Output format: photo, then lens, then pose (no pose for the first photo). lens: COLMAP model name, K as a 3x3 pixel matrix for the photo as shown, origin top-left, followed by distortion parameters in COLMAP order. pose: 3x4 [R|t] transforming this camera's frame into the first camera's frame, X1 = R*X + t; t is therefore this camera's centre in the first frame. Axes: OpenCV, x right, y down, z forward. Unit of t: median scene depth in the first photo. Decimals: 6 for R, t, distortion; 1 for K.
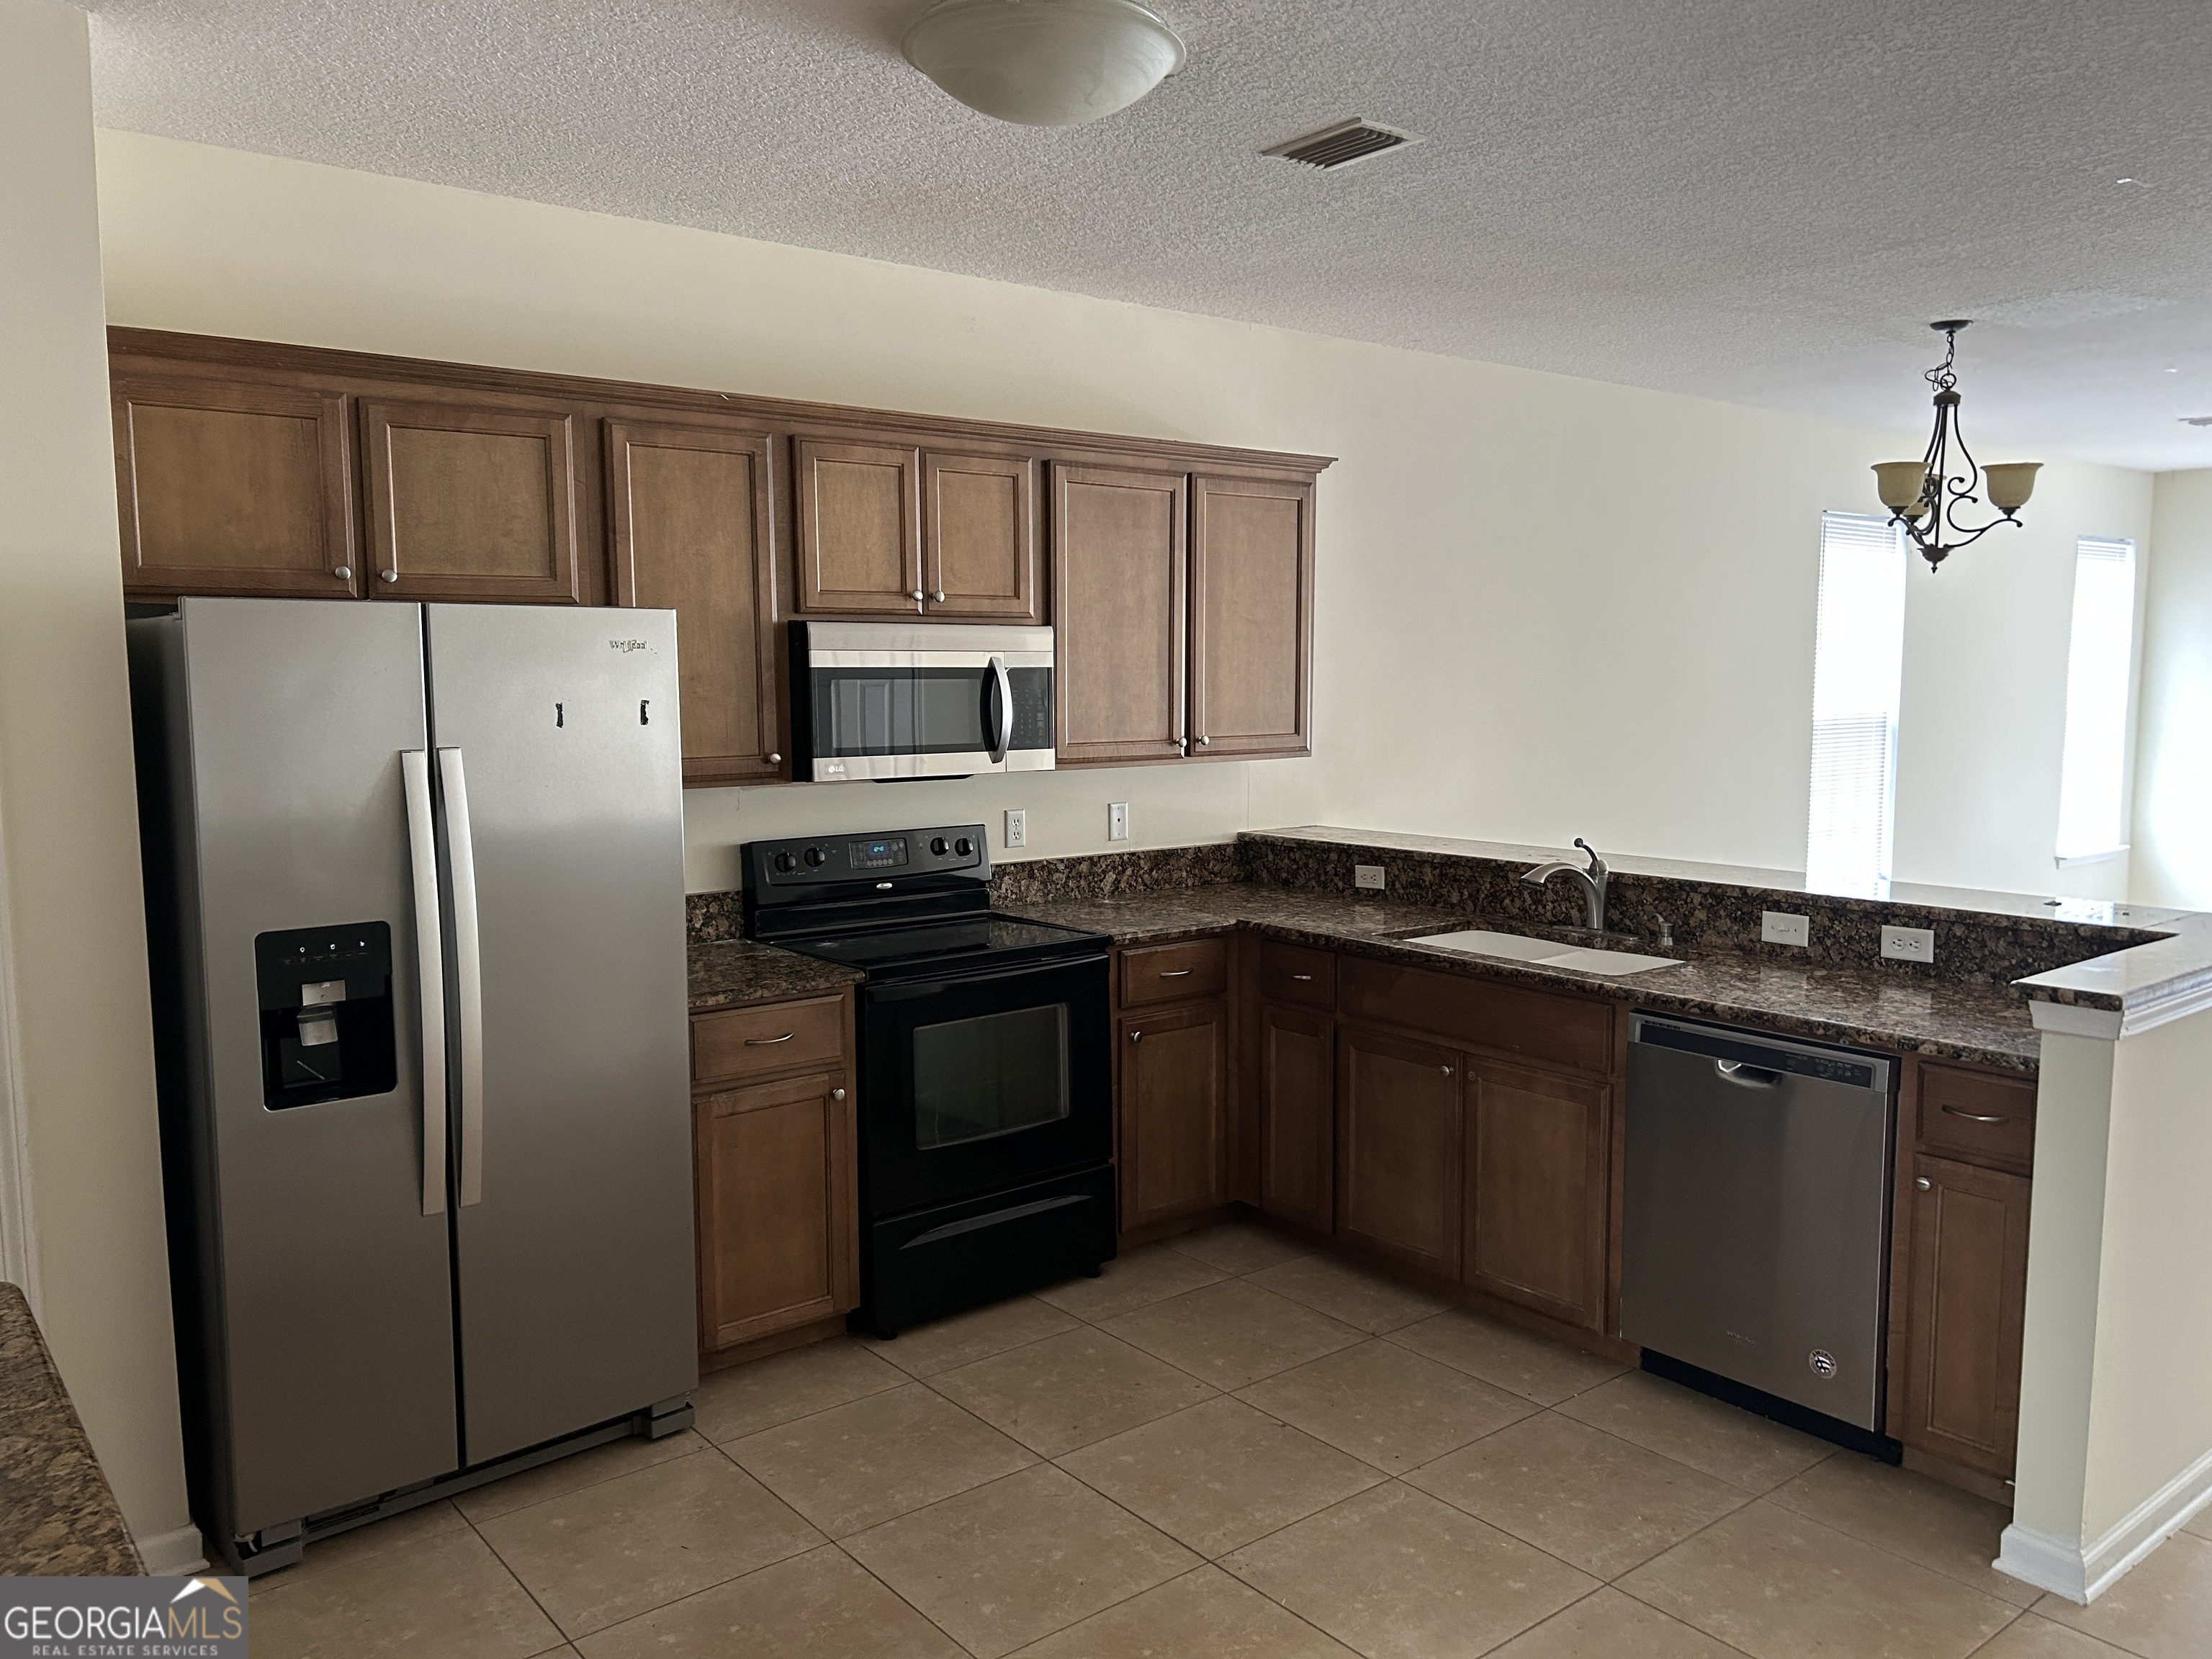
lens RADIAL K [[1685.4, 0, 1107.3], [0, 1685.4, 825.6], [0, 0, 1]] dist [0.014812, -0.006497]
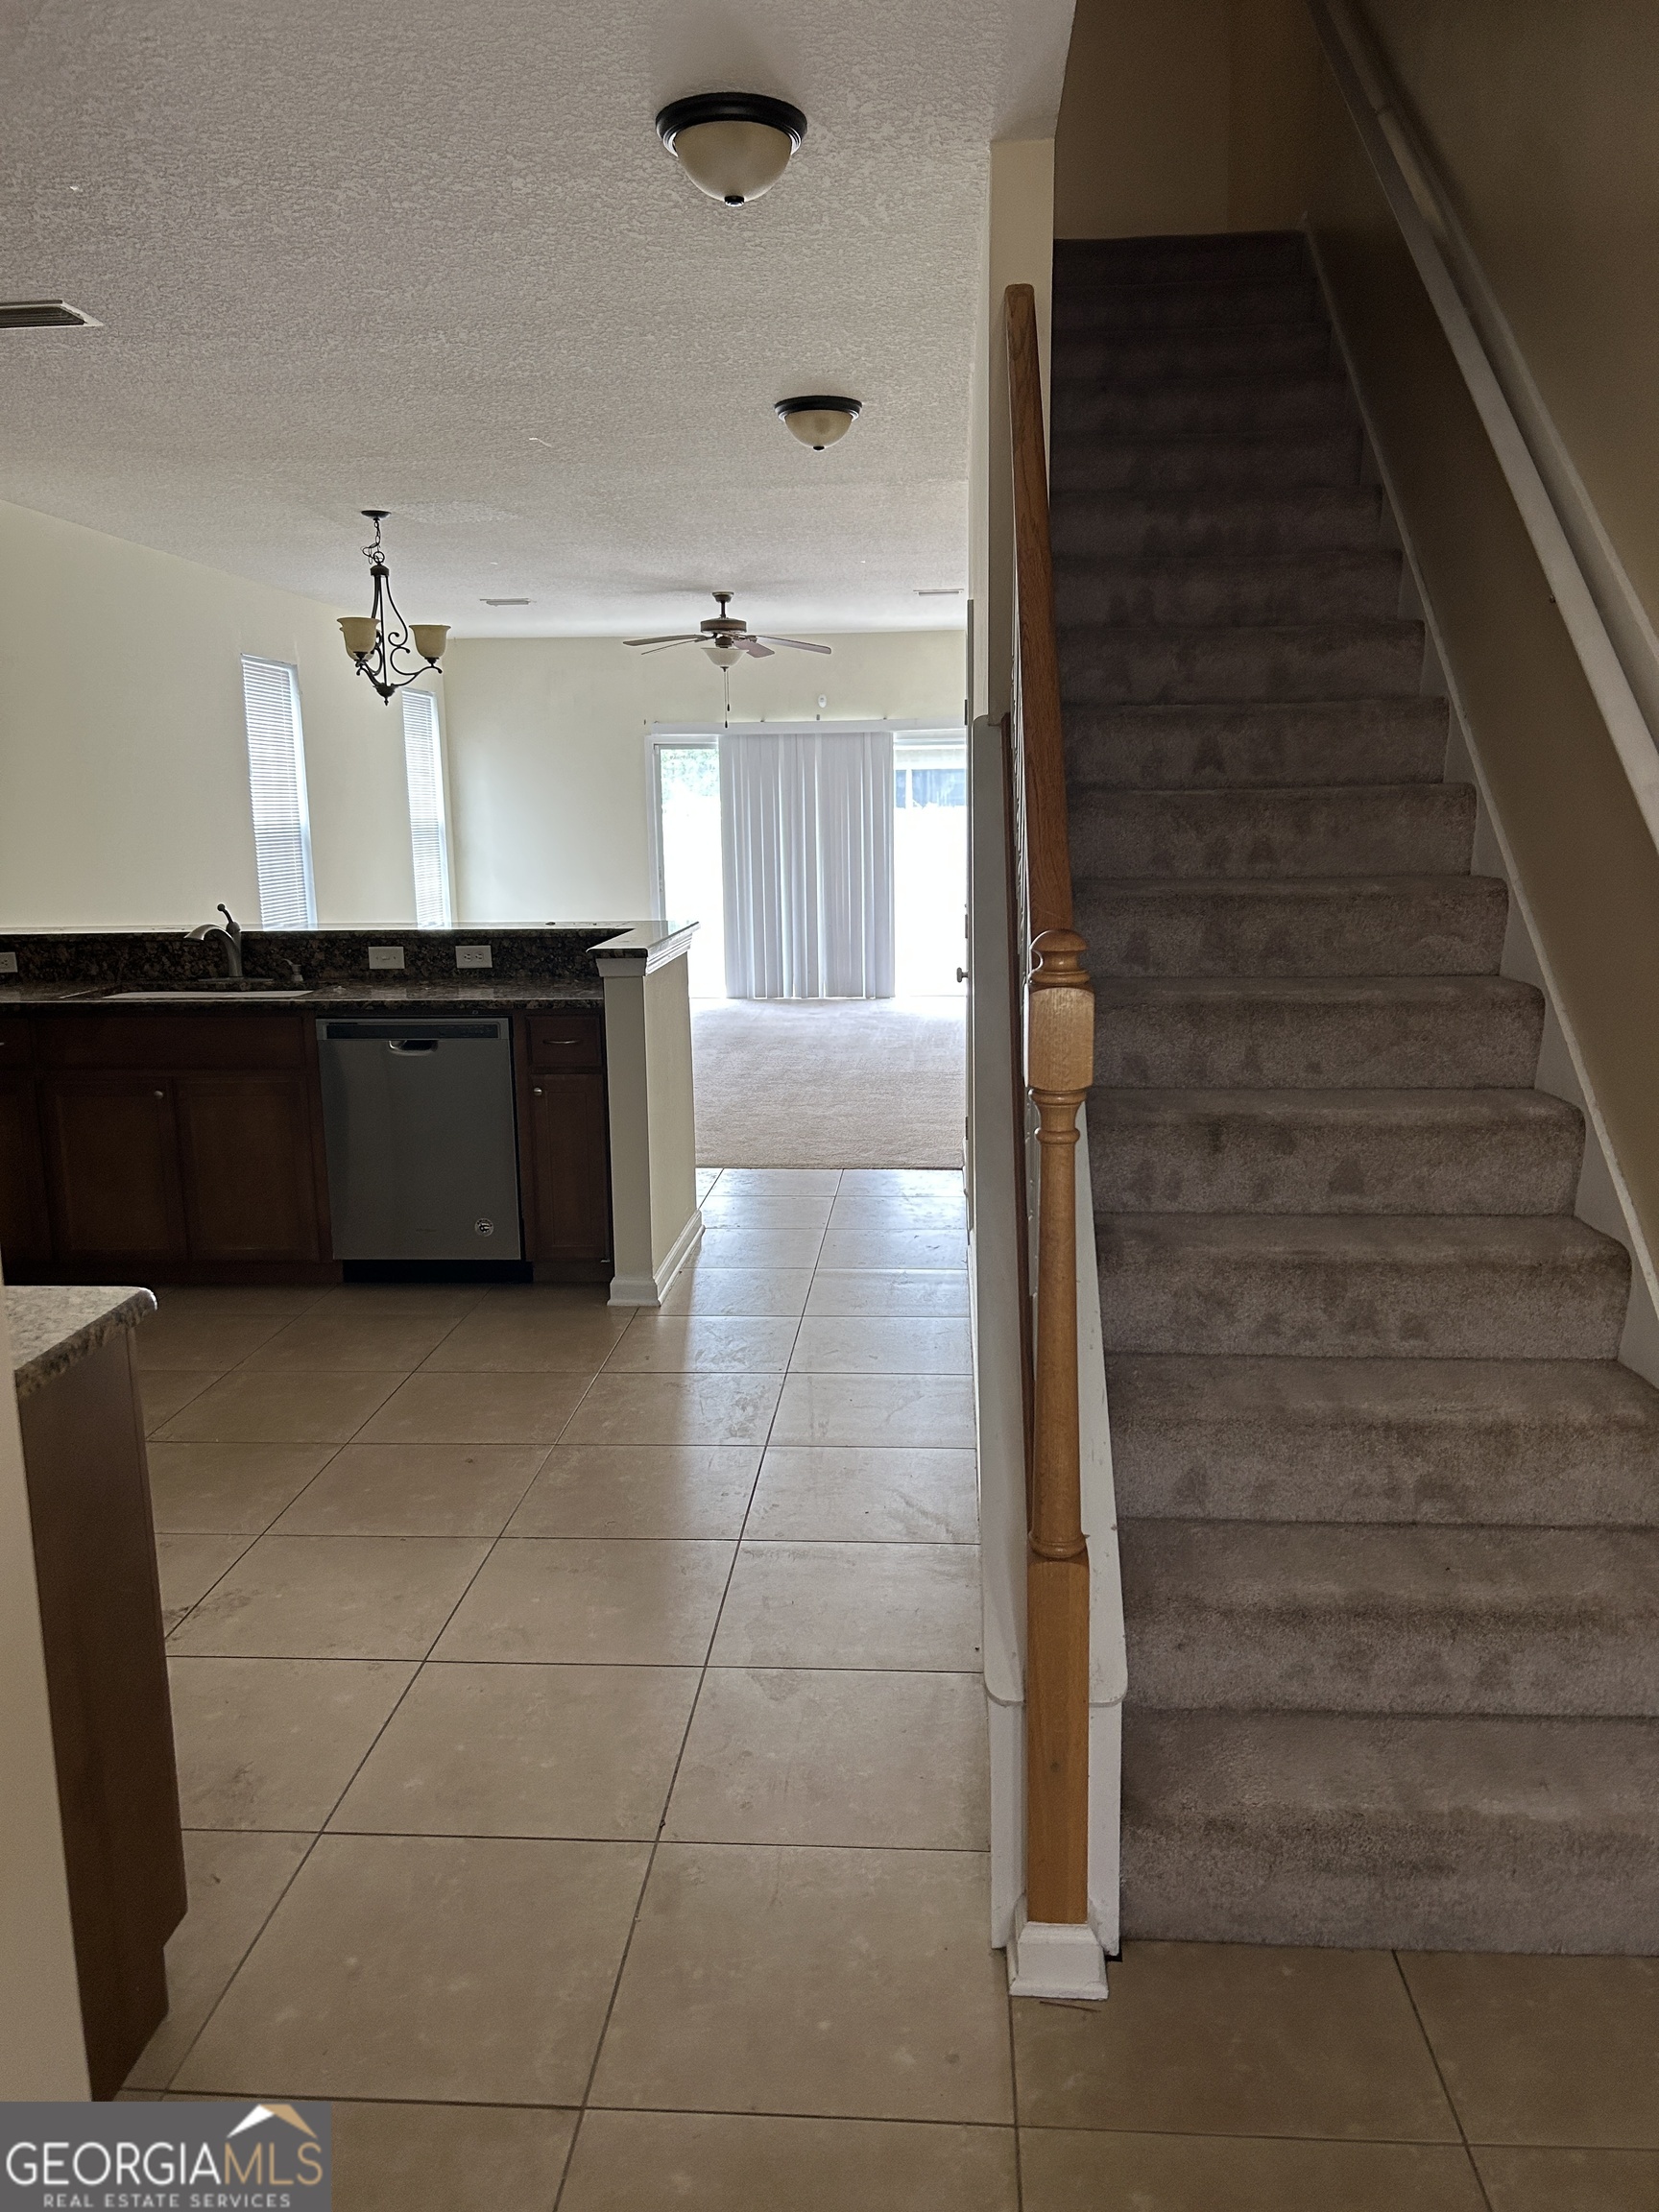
lens RADIAL K [[1685.4, 0, 830.1], [0, 1685.4, 1102.2], [0, 0, 1]] dist [0.014812, -0.006497]
pose [[0.675795, -0.137356, 0.724178, -0.344238], [0.084217, 0.990438, 0.109268, 0.053669], [-0.732262, -0.012855, 0.680901, -0.195052]]
